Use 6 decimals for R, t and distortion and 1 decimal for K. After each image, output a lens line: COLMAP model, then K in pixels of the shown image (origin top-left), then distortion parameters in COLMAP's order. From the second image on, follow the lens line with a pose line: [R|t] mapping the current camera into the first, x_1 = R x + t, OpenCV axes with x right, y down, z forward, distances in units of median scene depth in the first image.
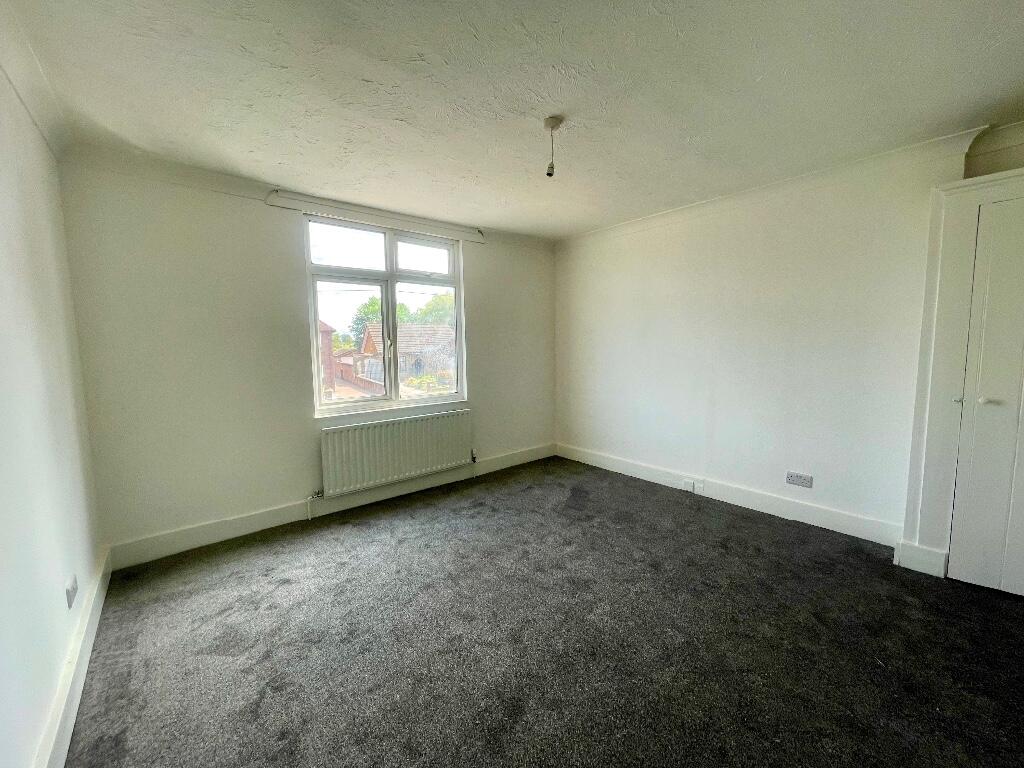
lens RADIAL K [[414.4, 0, 513.7], [0, 414.4, 383.1], [0, 0, 1]] dist [0.000765, 0.000279]
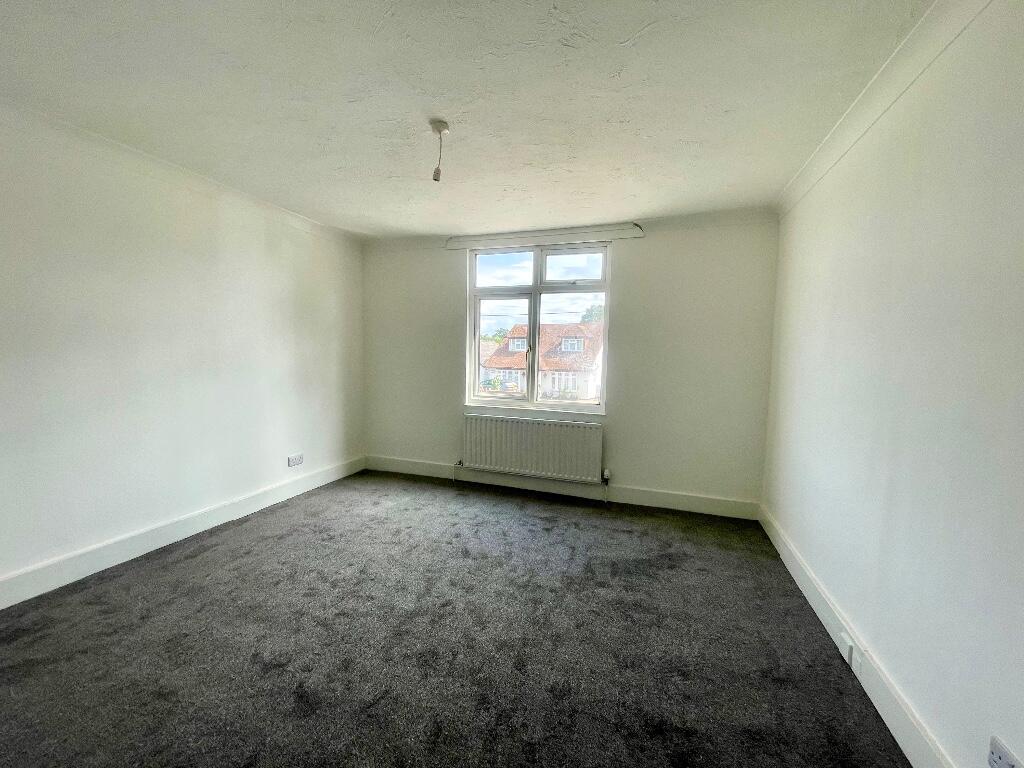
lens RADIAL K [[414.4, 0, 513.7], [0, 414.4, 383.1], [0, 0, 1]] dist [0.000765, 0.000279]
pose [[0.518985, 0.083460, -0.850699, 0.630565], [-0.110987, 0.993377, 0.029747, -0.036159], [0.847547, 0.078978, 0.524811, 0.396228]]
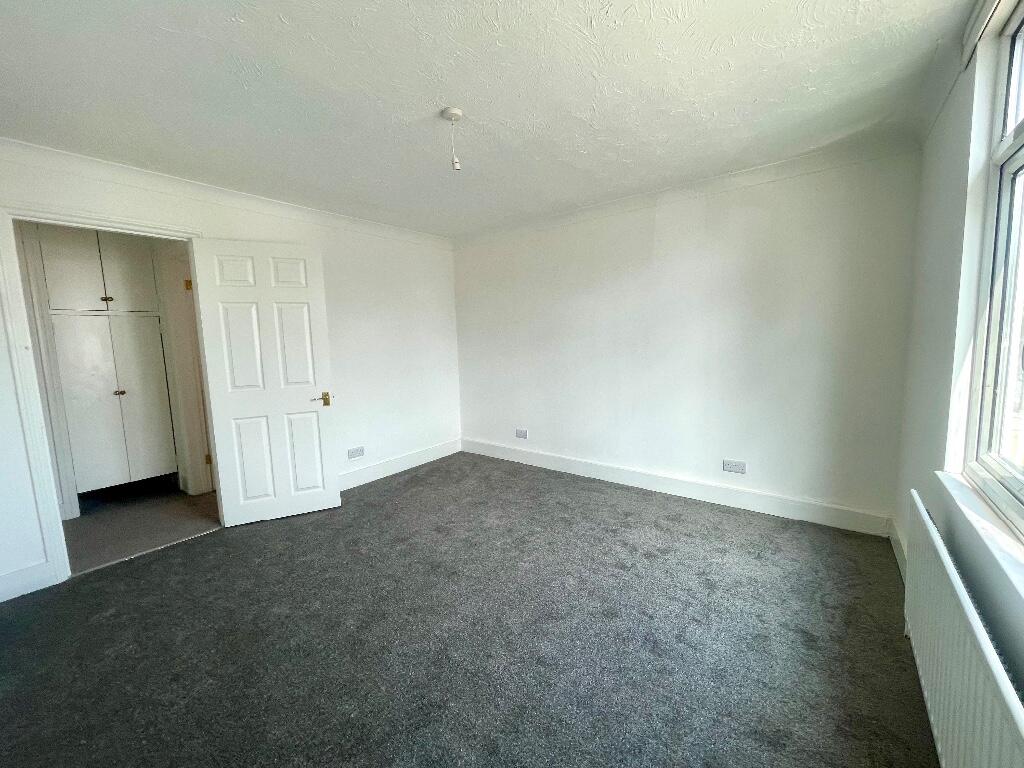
lens RADIAL K [[414.4, 0, 513.7], [0, 414.4, 383.1], [0, 0, 1]] dist [0.000765, 0.000279]
pose [[-0.977104, 0.066344, -0.202154, 0.114630], [0.023628, 0.978099, 0.206793, -0.125131], [0.211446, 0.197281, -0.957272, 1.215325]]
